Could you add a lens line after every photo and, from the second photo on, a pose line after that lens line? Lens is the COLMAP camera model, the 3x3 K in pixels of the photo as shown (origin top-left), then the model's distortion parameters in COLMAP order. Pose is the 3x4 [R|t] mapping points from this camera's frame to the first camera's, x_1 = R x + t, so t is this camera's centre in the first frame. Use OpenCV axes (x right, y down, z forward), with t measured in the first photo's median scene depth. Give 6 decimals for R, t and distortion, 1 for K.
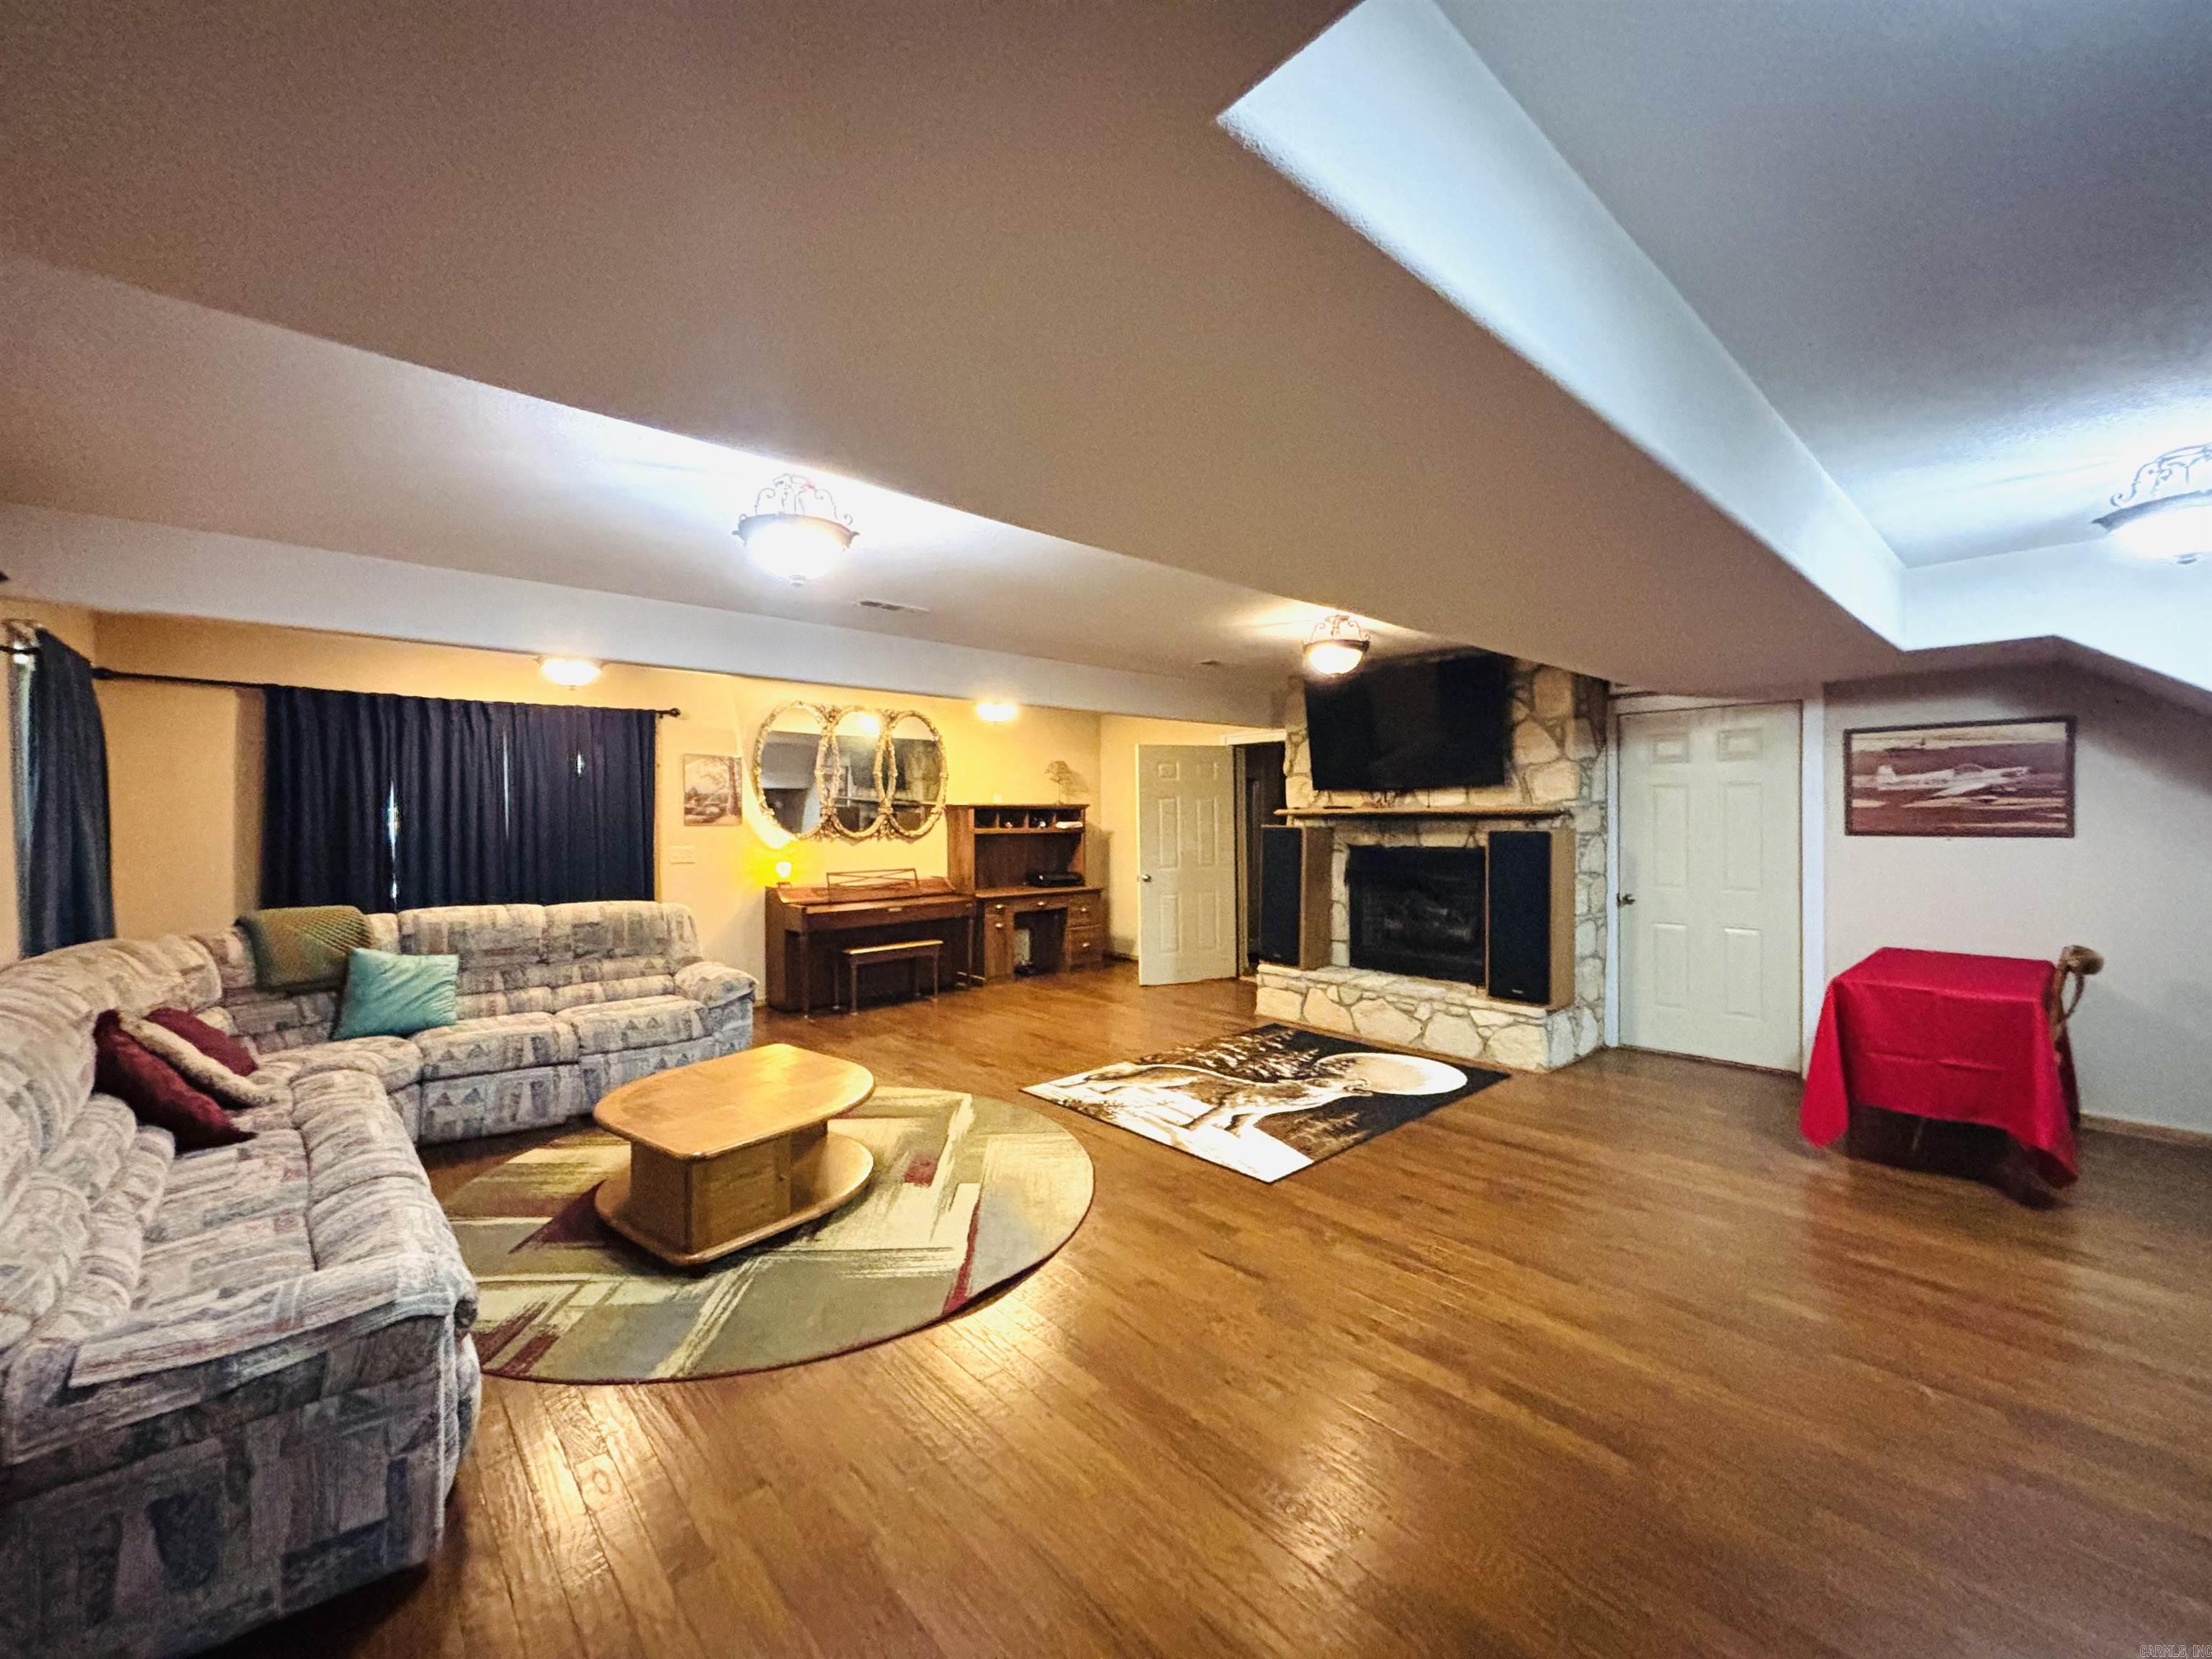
lens RADIAL K [[893.8, 0, 1104.4], [0, 893.8, 820.4], [0, 0, 1]] dist [0.000734, -0.000767]
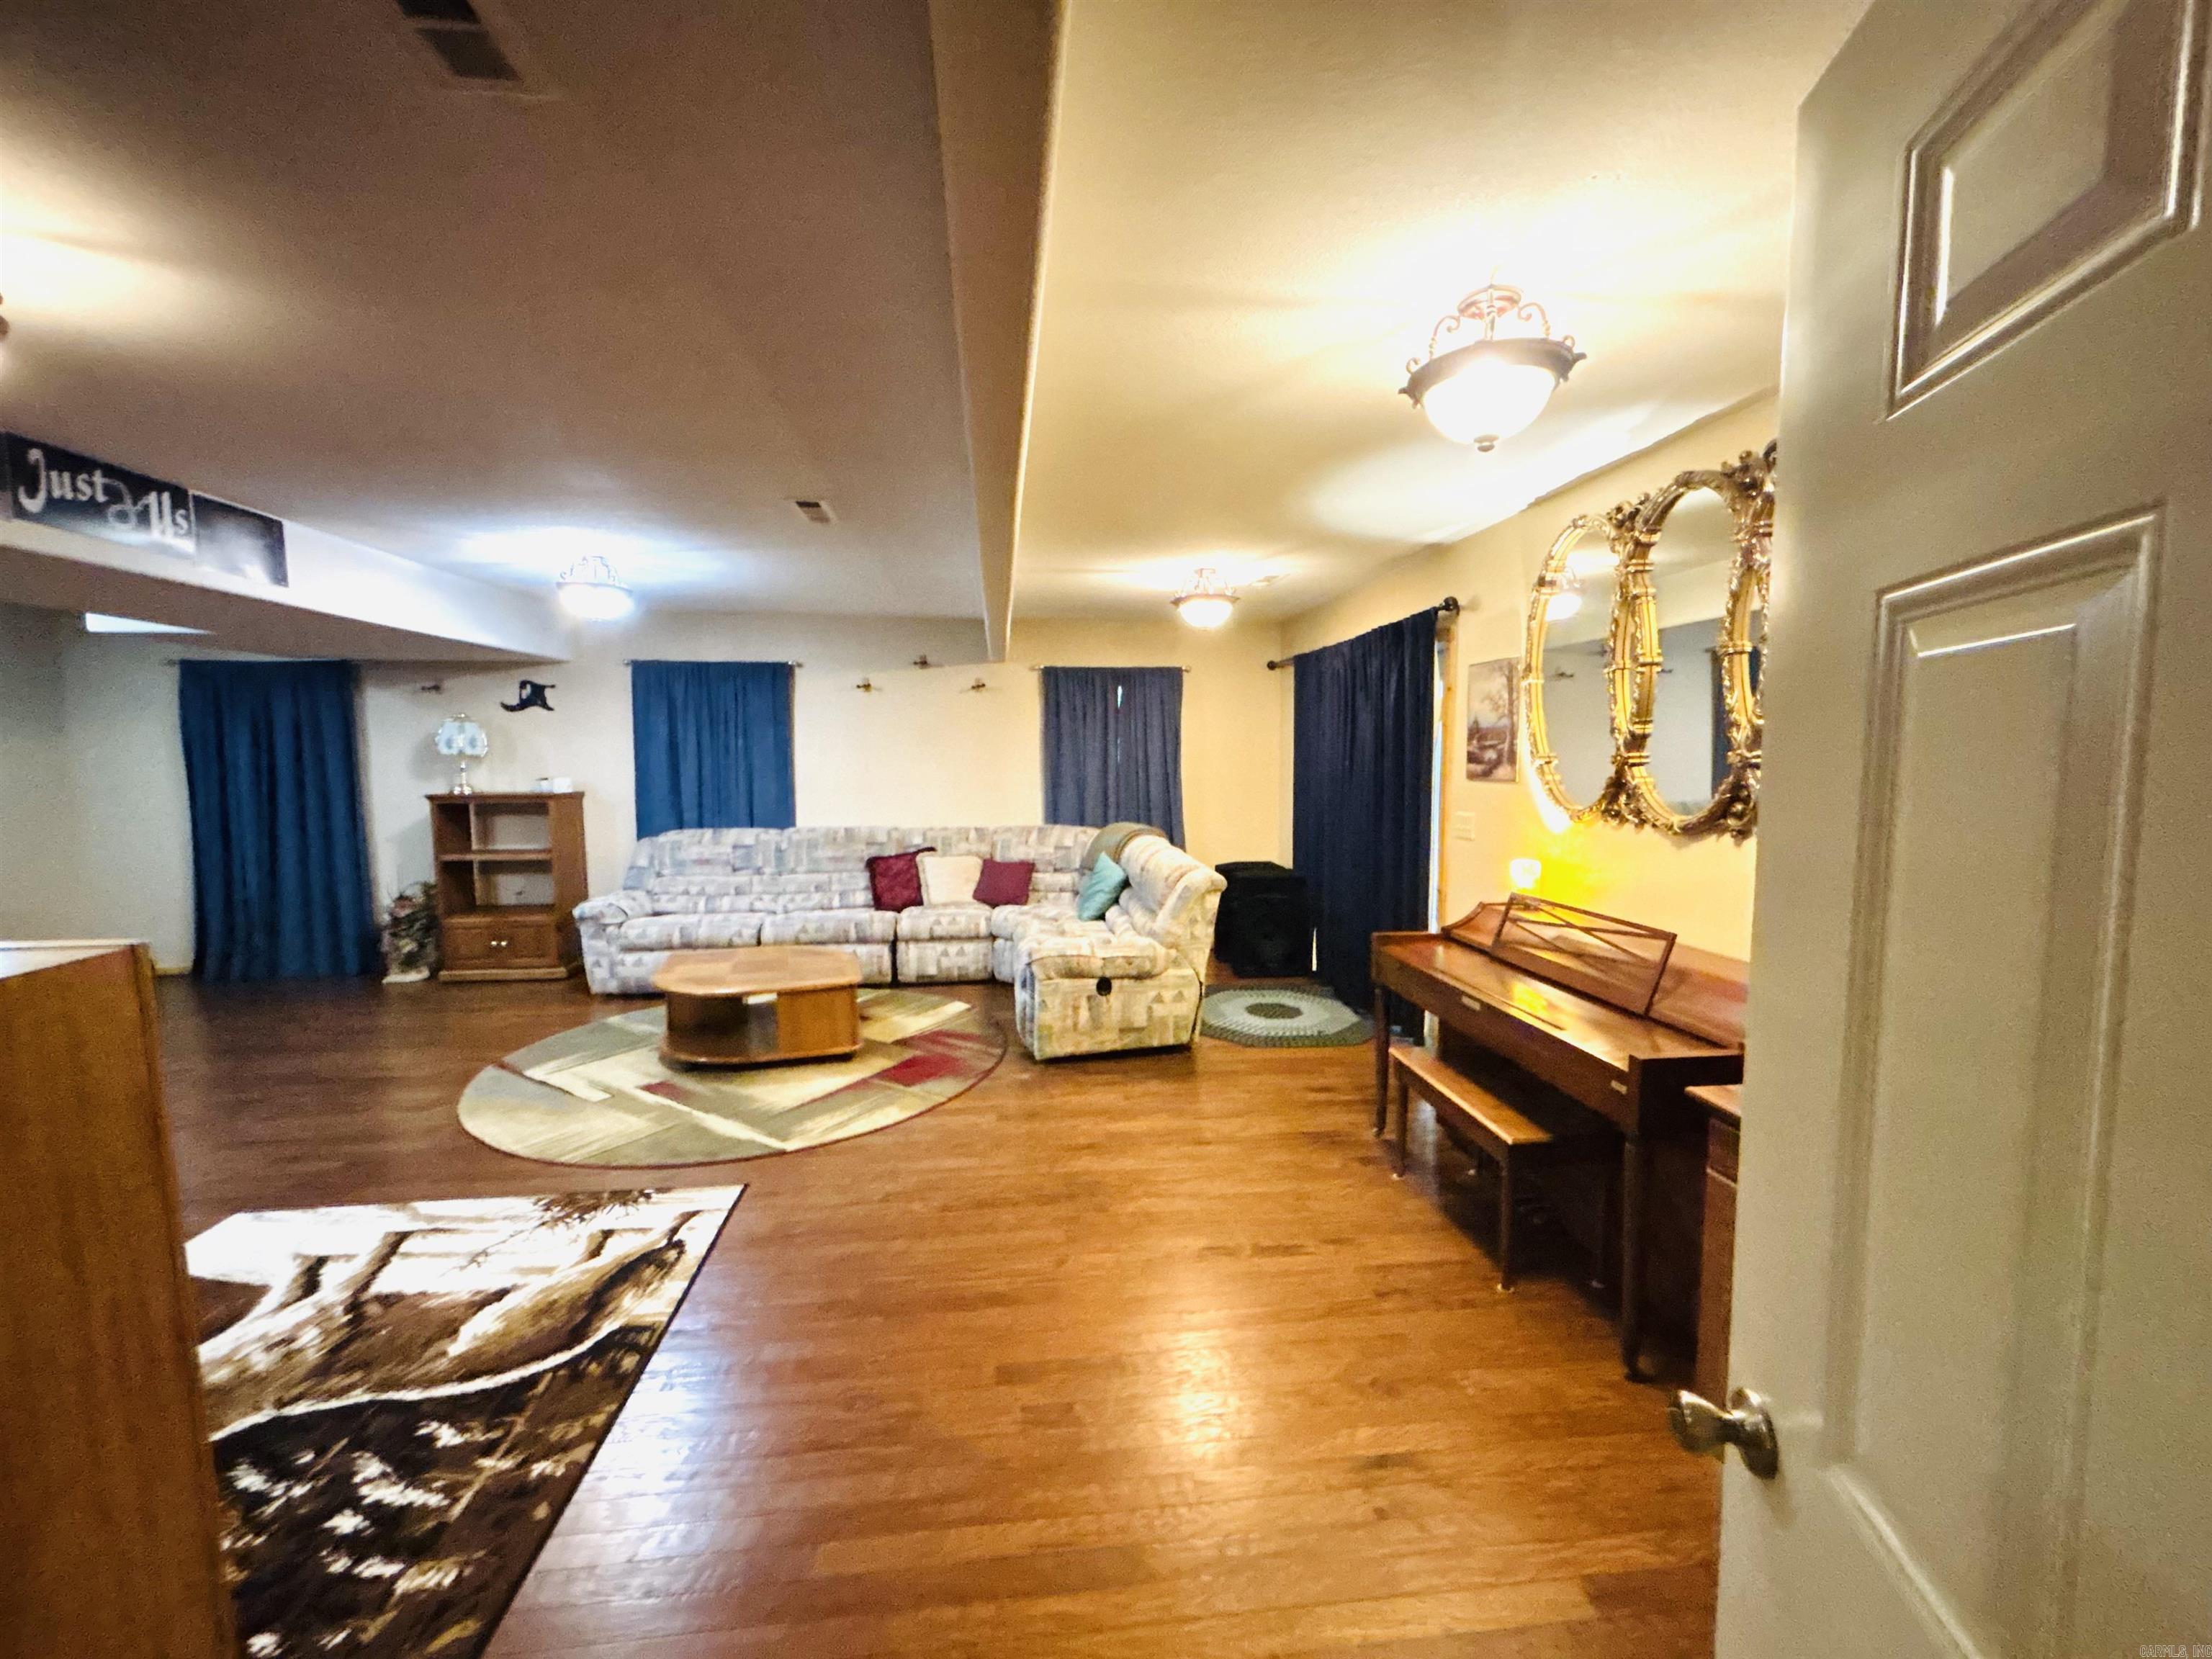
lens RADIAL K [[892.3, 0, 1081.7], [0, 892.3, 821.2], [0, 0, 1]] dist [-0.000072, 0.007692]
pose [[-0.589905, 0.065341, -0.804825, 0.270666], [-0.002091, 0.996594, 0.082443, -0.021967], [0.807470, 0.050316, -0.587759, 1.552323]]
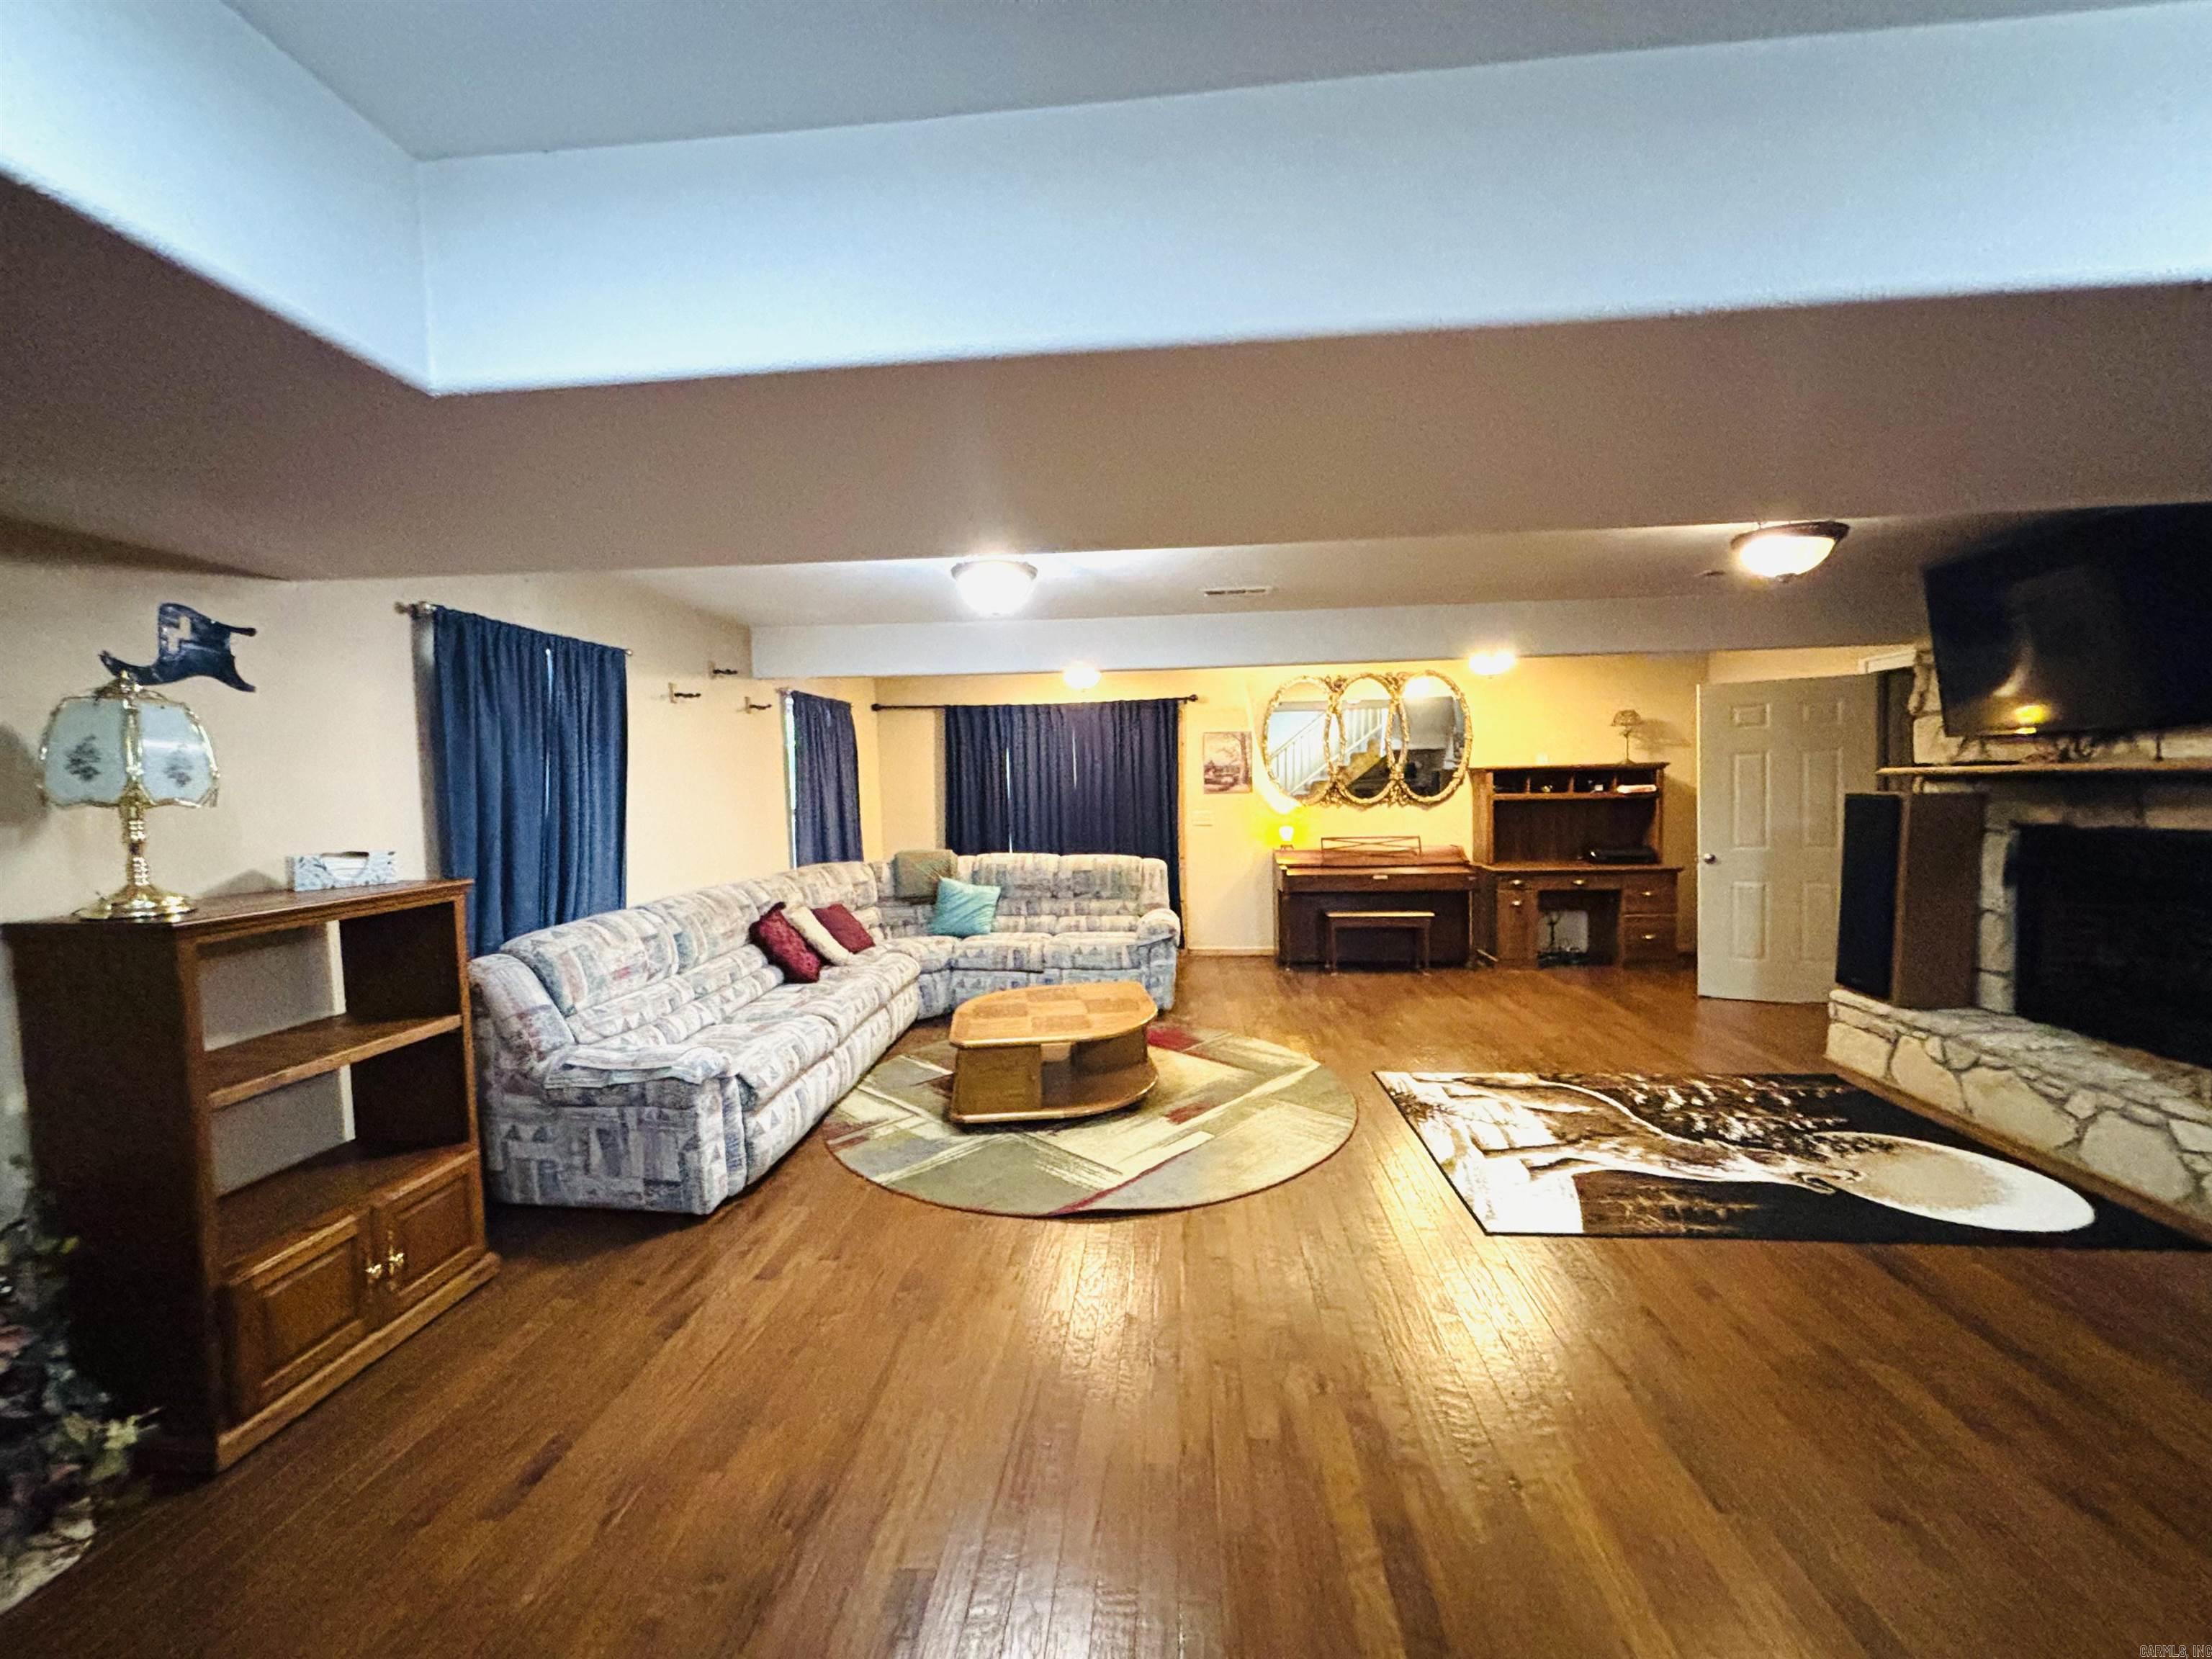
lens RADIAL K [[888.5, 0, 1102.5], [0, 888.5, 820.7], [0, 0, 1]] dist [0.008318, -0.006905]
pose [[0.683619, 0.021284, -0.729529, 0.392730], [0.013964, 0.999010, 0.042231, -0.012619], [0.729706, -0.039056, 0.682645, 0.139678]]
